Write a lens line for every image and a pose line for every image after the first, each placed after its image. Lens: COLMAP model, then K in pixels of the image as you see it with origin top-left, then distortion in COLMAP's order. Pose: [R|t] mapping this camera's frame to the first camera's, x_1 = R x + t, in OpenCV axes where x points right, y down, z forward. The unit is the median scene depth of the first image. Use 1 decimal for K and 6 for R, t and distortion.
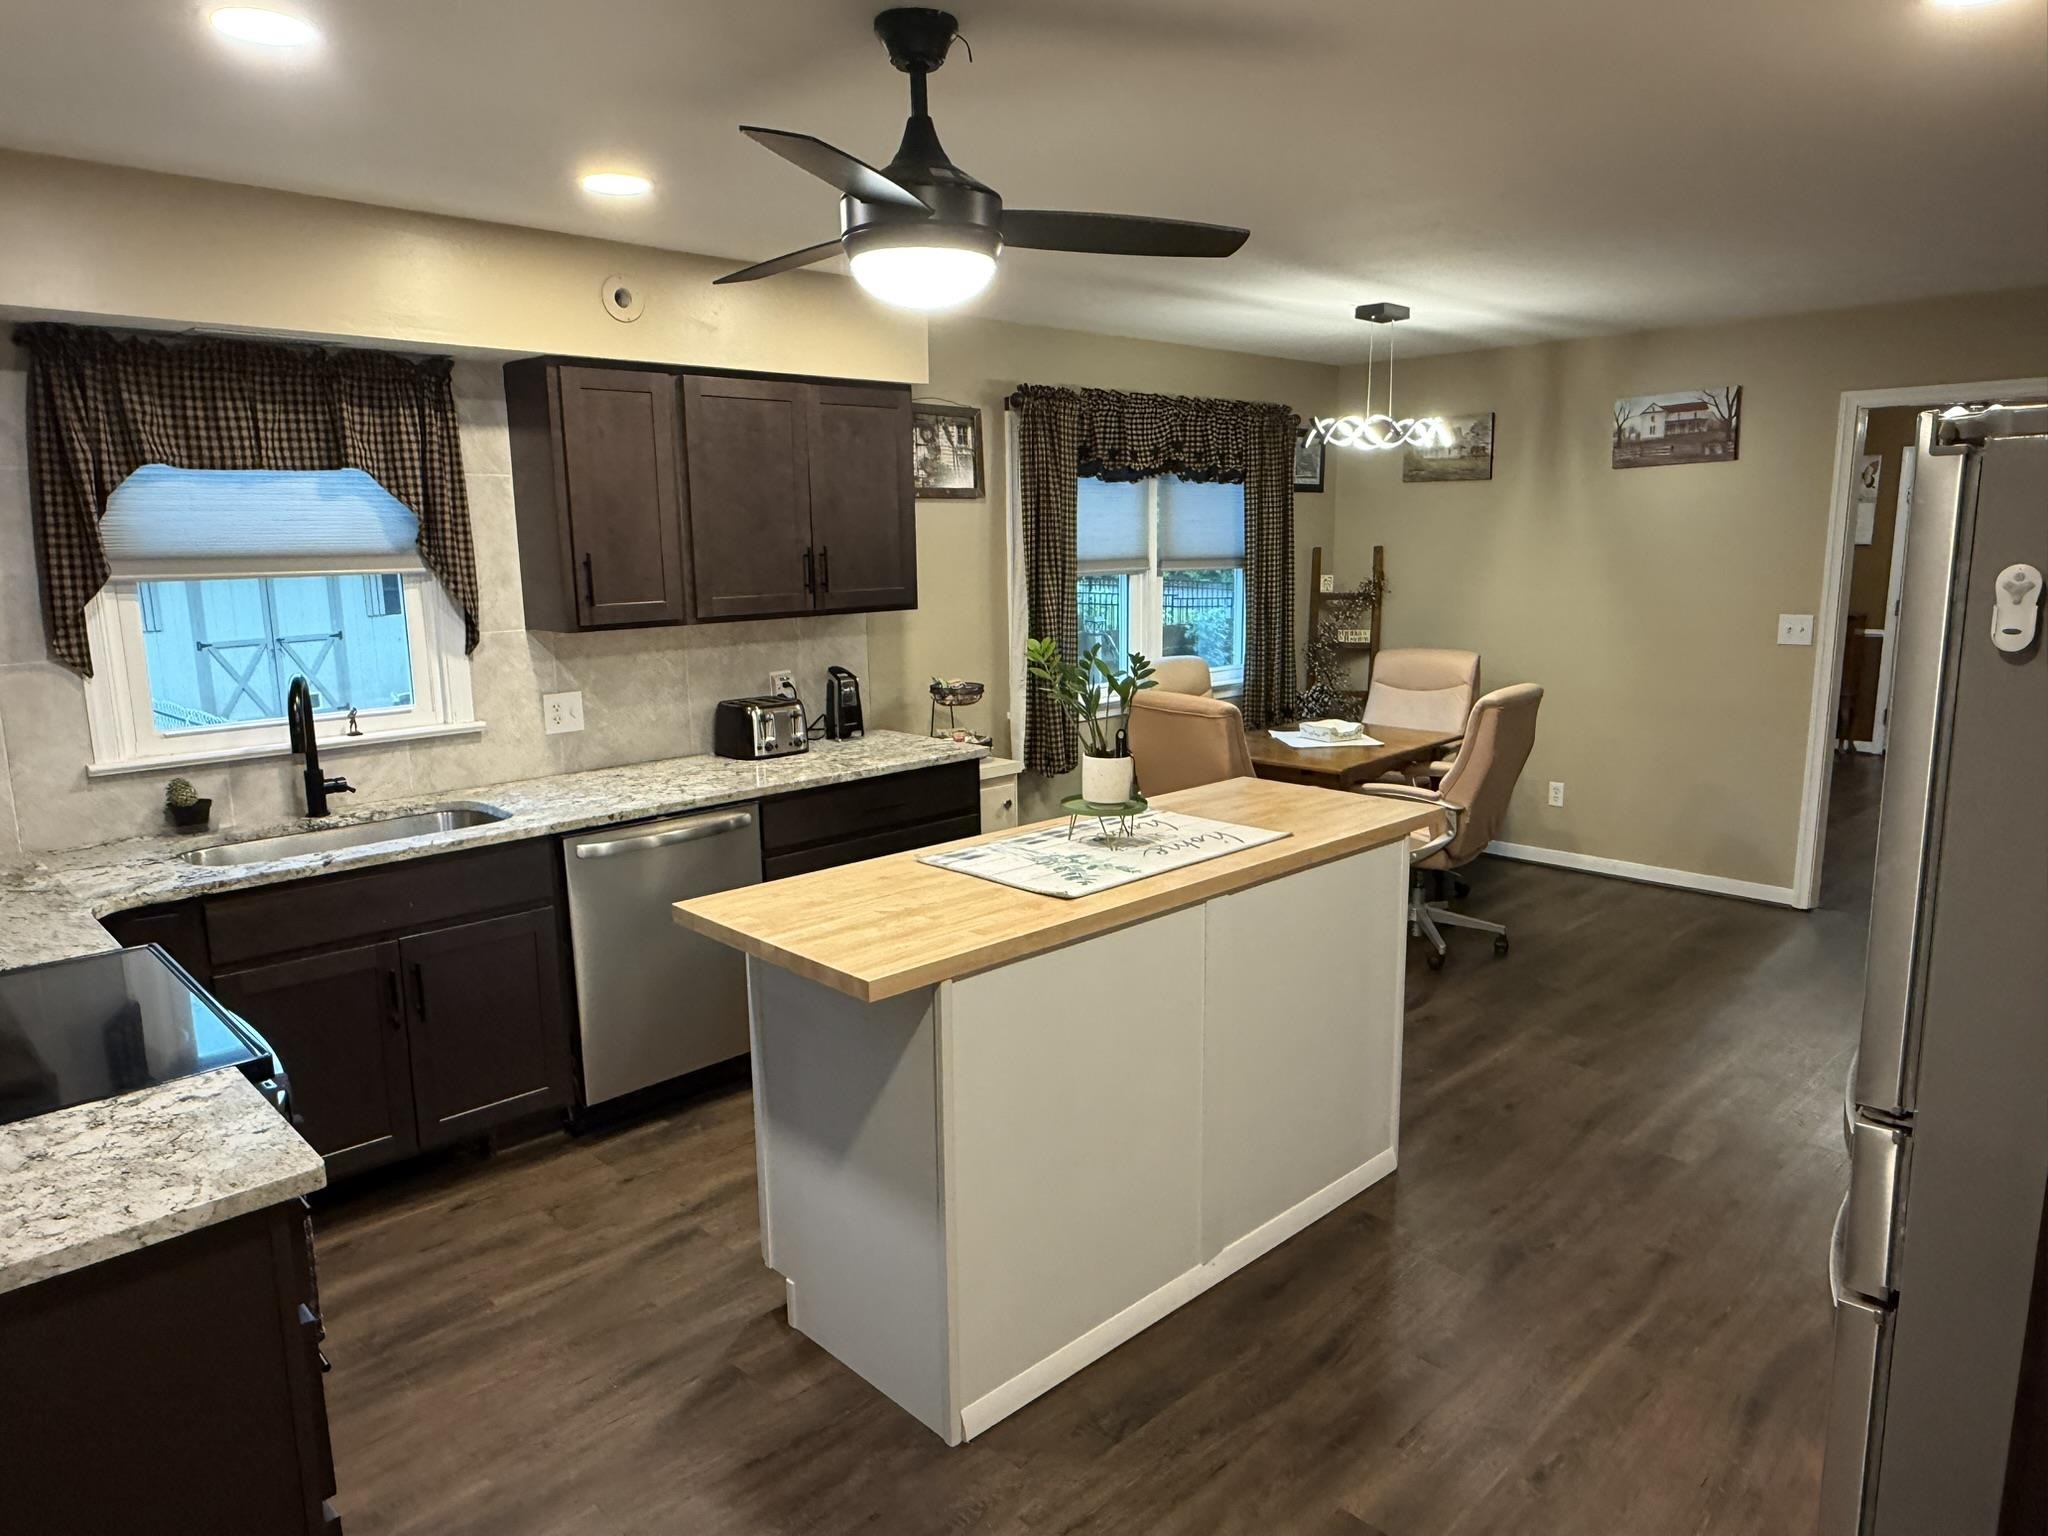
lens RADIAL K [[1308.0, 0, 1024.0], [0, 1308.0, 768.0], [0, 0, 1]] dist [-0.001920, -0.000011]
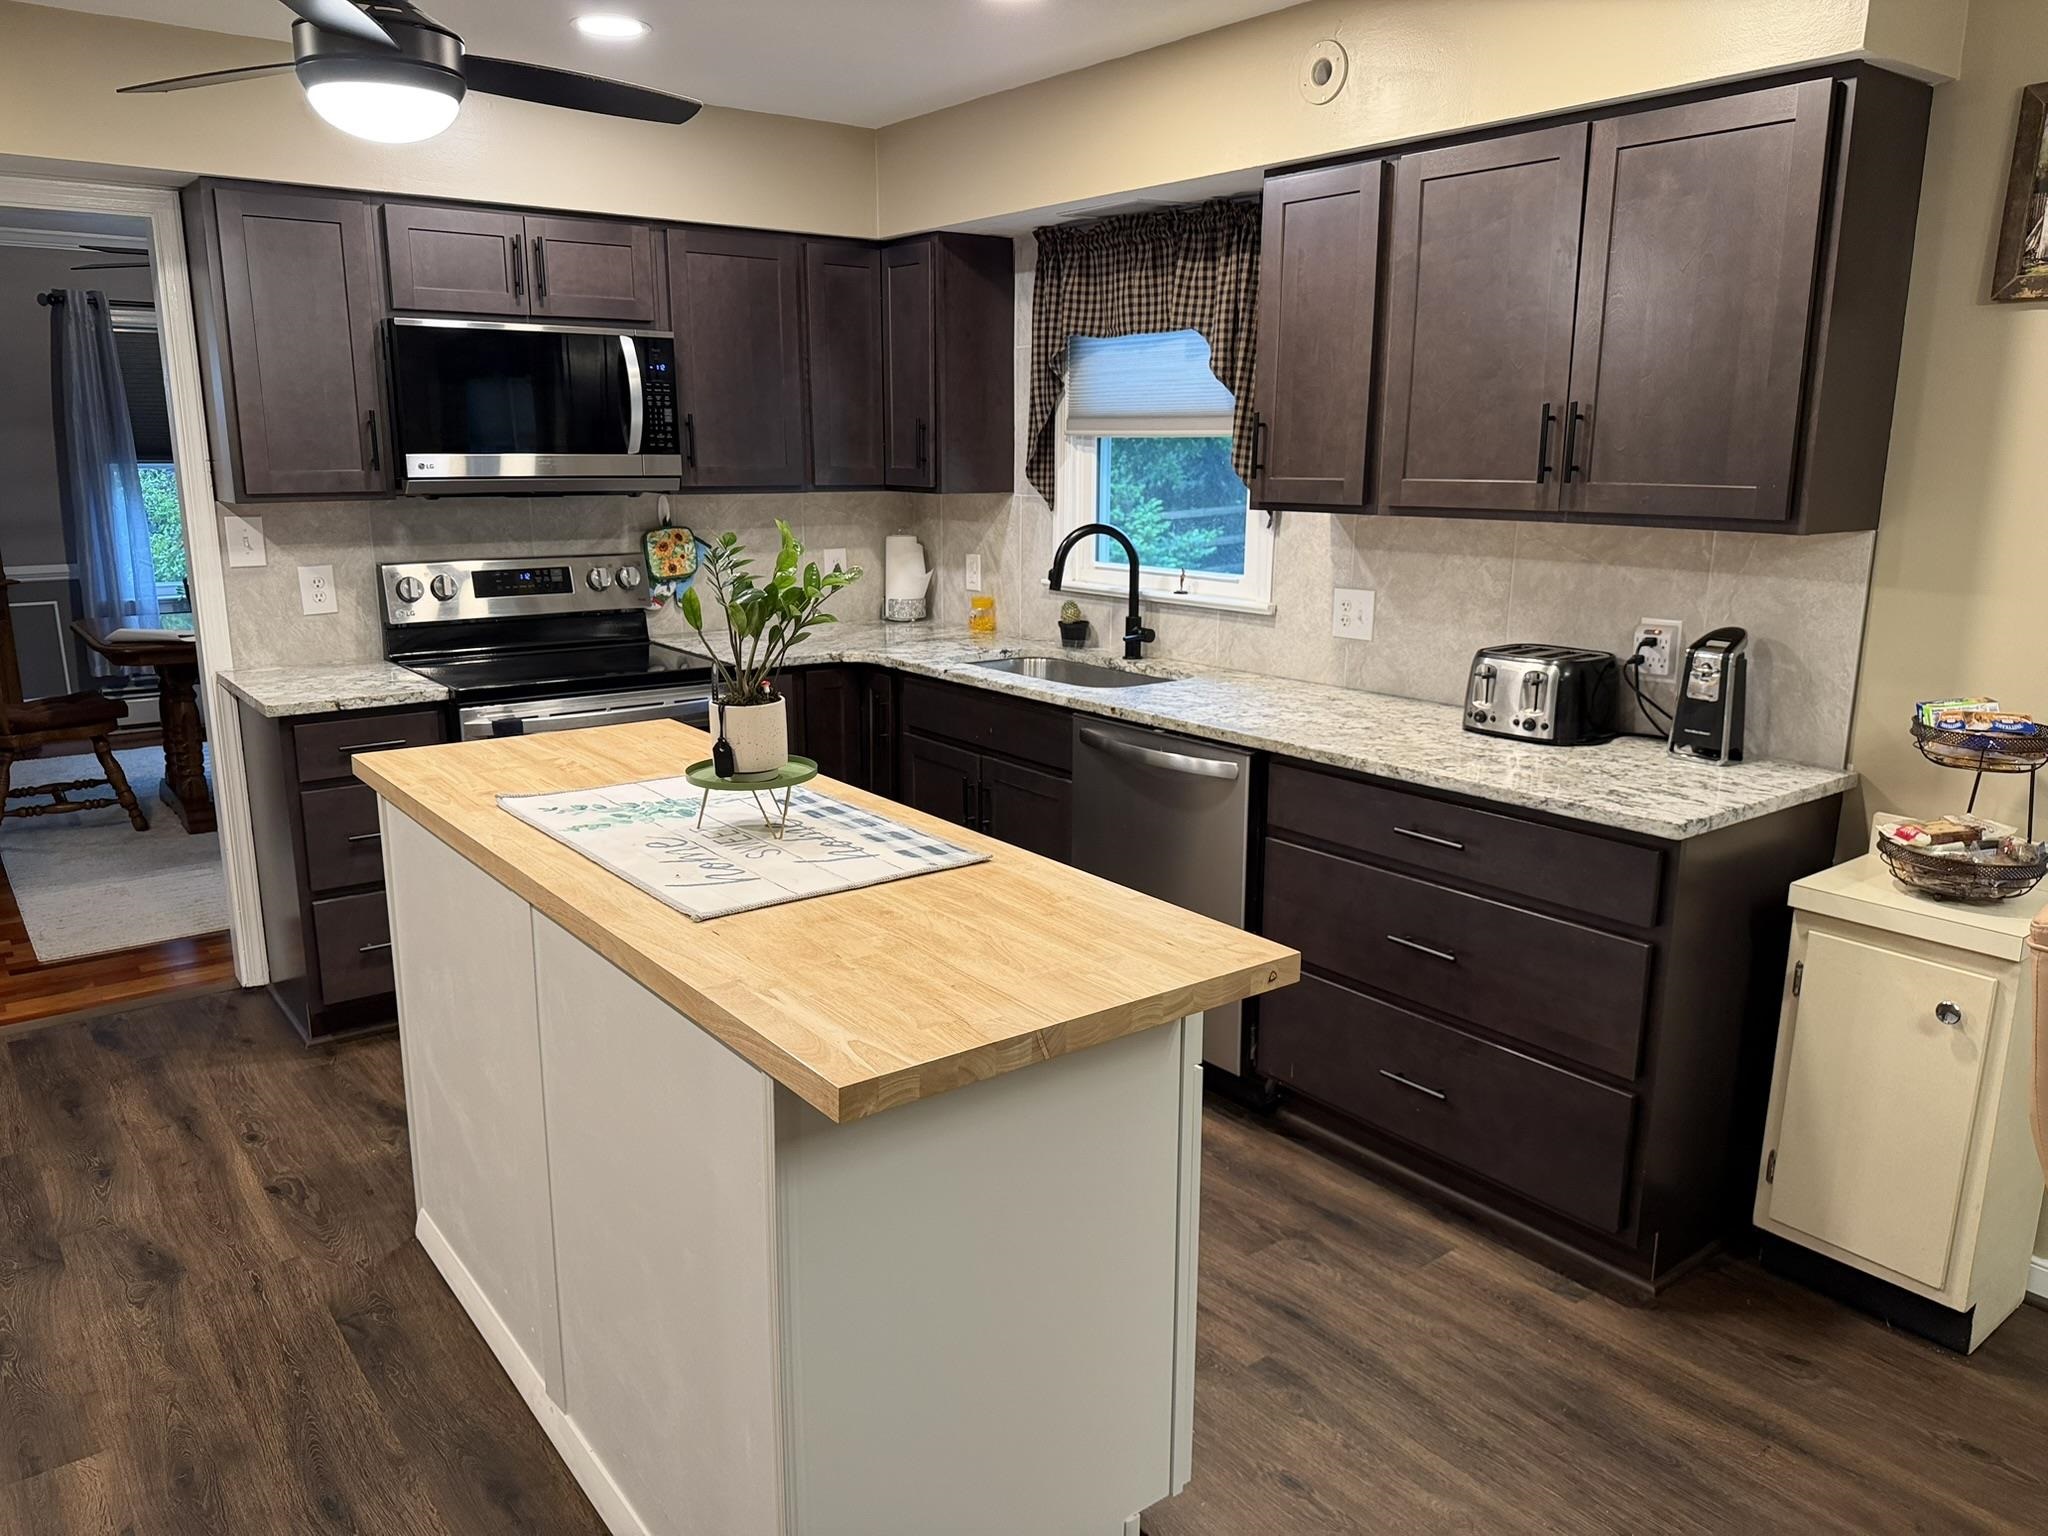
lens RADIAL K [[1447.5, 0, 1018.8], [0, 1447.5, 768.2], [0, 0, 1]] dist [0.063443, -0.071354]
pose [[-0.112760, 0.230168, -0.966596, 0.607634], [-0.180673, 0.951834, 0.247730, -0.146027], [0.977058, 0.202572, -0.065744, 0.928645]]
